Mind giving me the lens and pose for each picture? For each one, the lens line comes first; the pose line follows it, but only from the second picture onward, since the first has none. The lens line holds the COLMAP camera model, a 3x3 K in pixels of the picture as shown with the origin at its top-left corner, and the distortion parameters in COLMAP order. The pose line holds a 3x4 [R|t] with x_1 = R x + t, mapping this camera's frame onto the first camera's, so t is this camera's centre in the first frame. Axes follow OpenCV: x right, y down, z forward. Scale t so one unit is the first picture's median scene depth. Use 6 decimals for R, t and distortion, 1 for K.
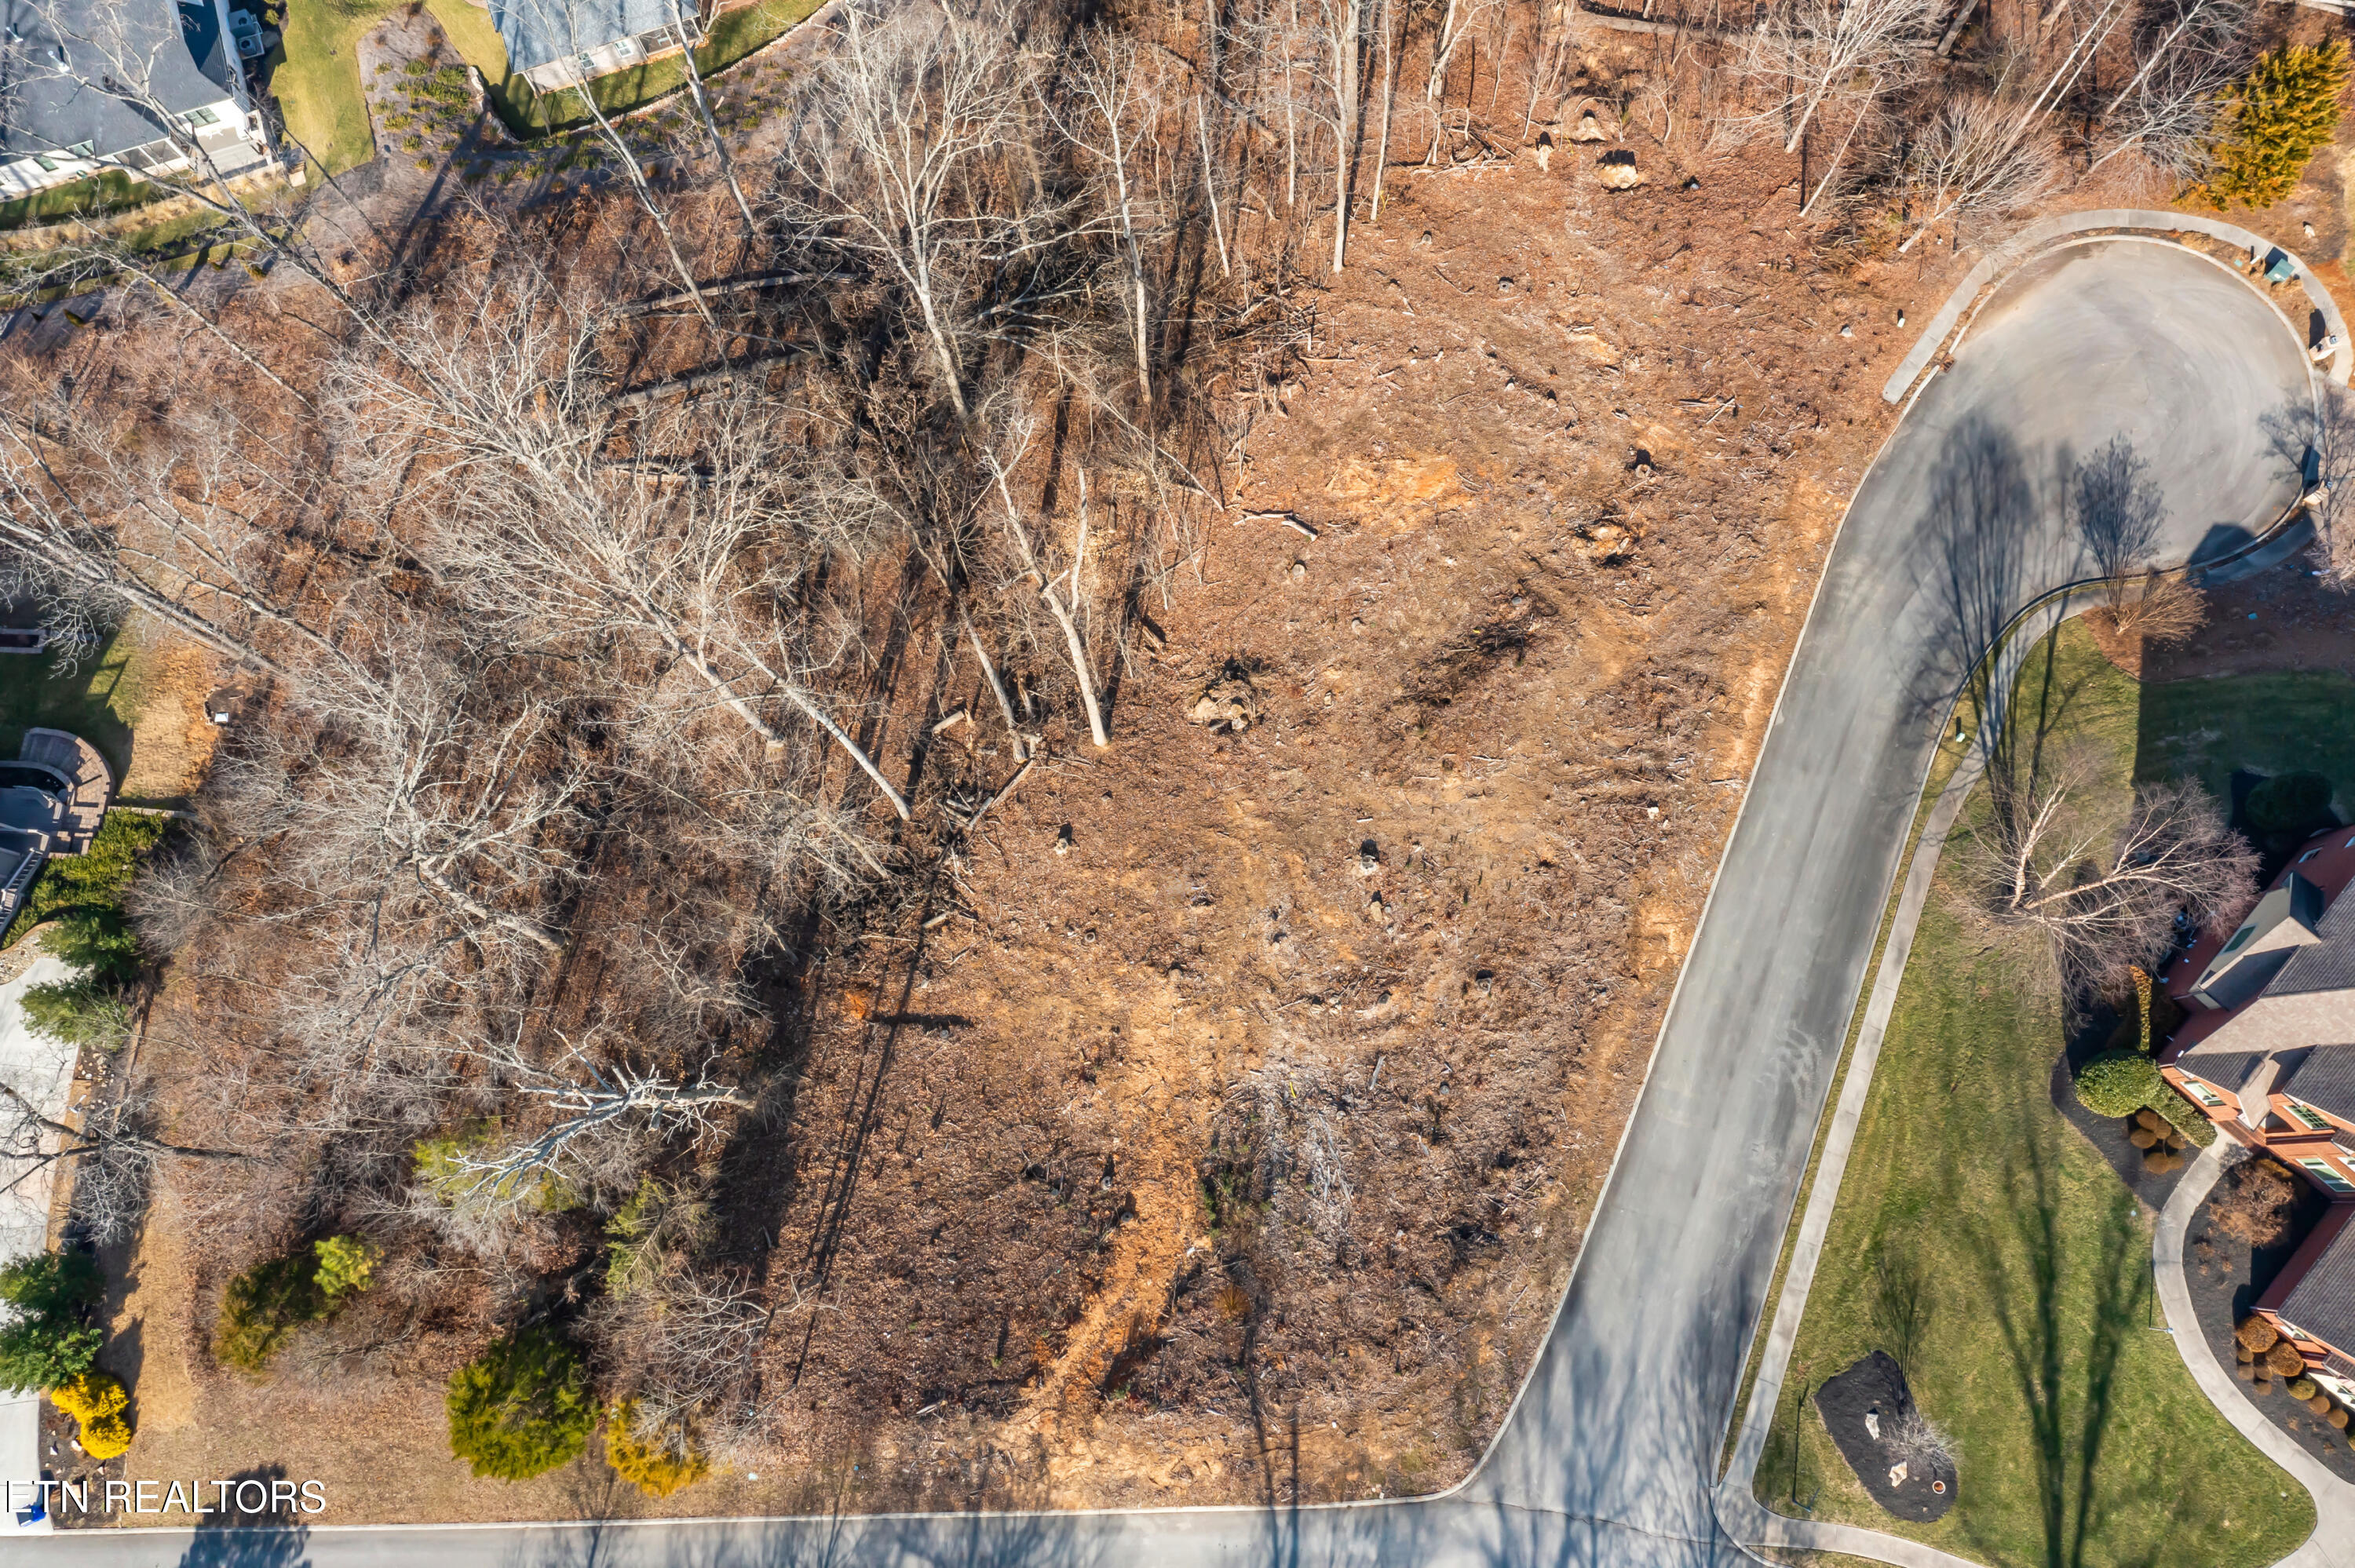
lens RADIAL K [[1871.7, 0, 1183.6], [0, 1871.7, 771.6], [0, 0, 1]] dist [-0.004738, -0.000118]
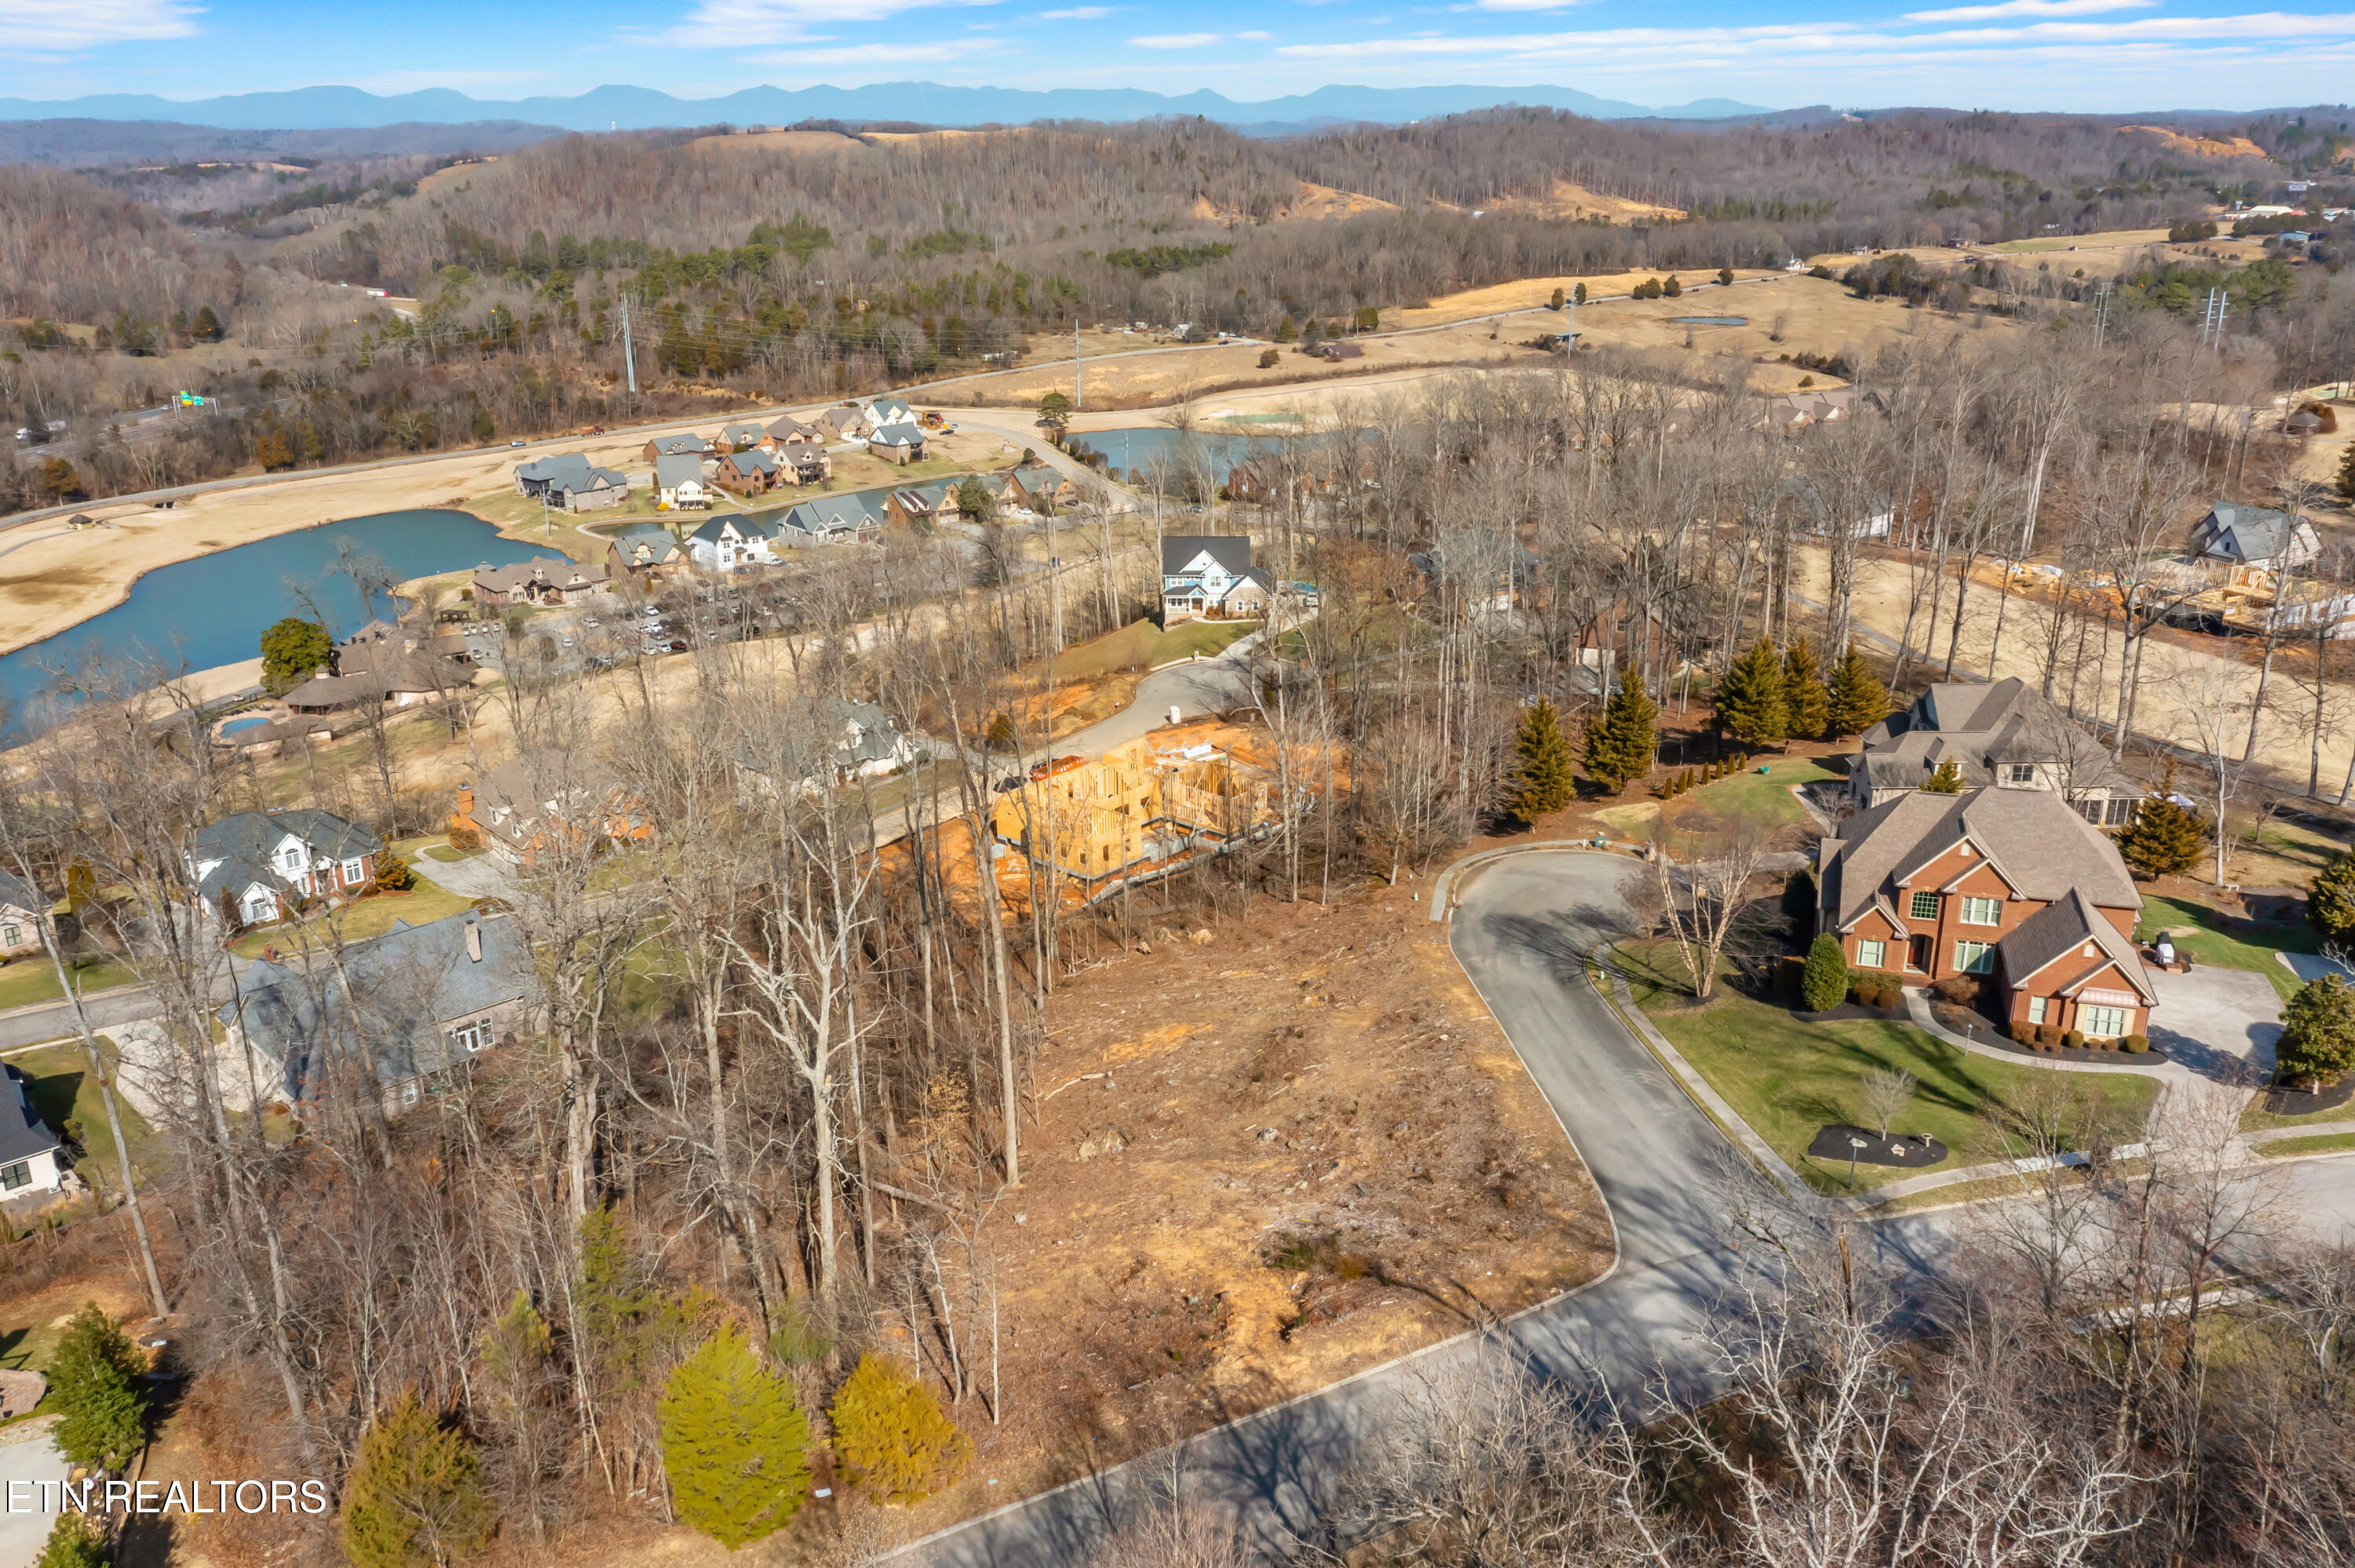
lens RADIAL K [[1855.4, 0, 1181.6], [0, 1855.4, 767.3], [0, 0, 1]] dist [-0.000659, 0.002220]
pose [[0.900491, -0.114710, 0.419473, -0.483086], [0.417796, 0.495873, -0.761286, 0.925182], [-0.120678, 0.860785, 0.494455, 0.239081]]
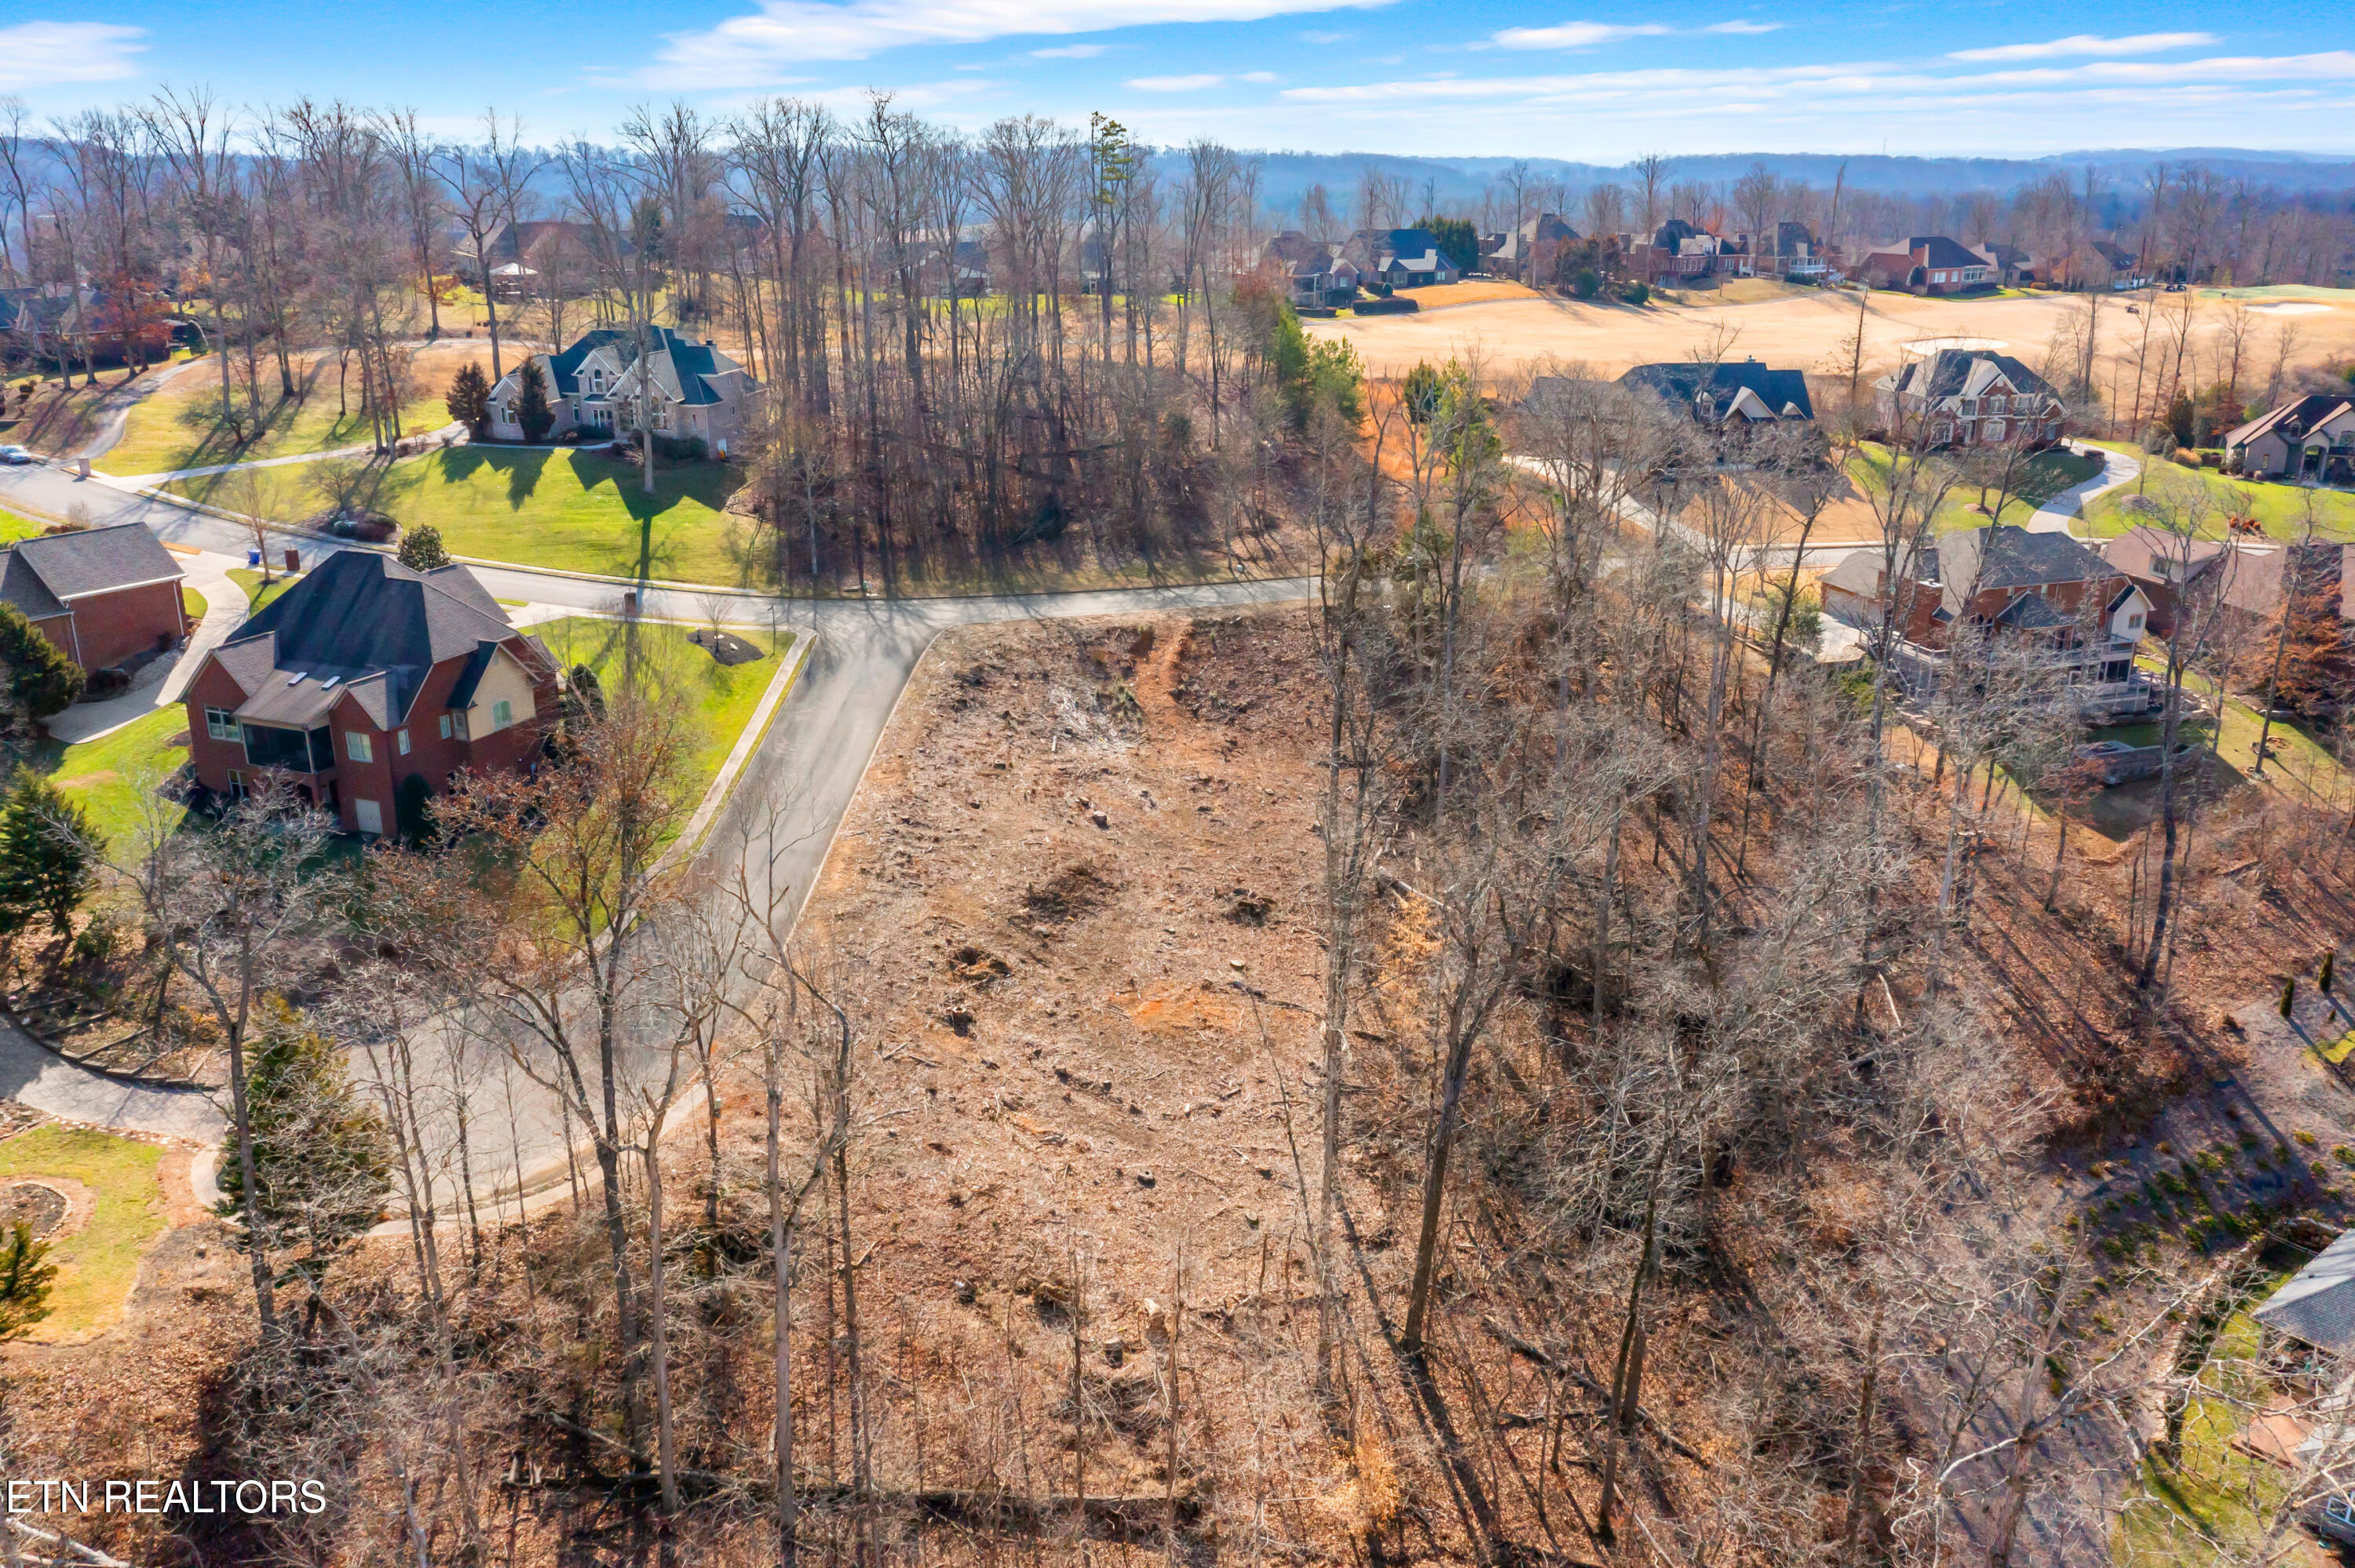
lens RADIAL K [[1871.7, 0, 1183.6], [0, 1871.7, 771.6], [0, 0, 1]] dist [-0.004738, -0.000118]
pose [[-0.936041, 0.148238, -0.319144, 0.531446], [-0.332014, -0.071548, 0.940557, -1.407138], [0.116592, 0.986360, 0.116189, 0.924226]]
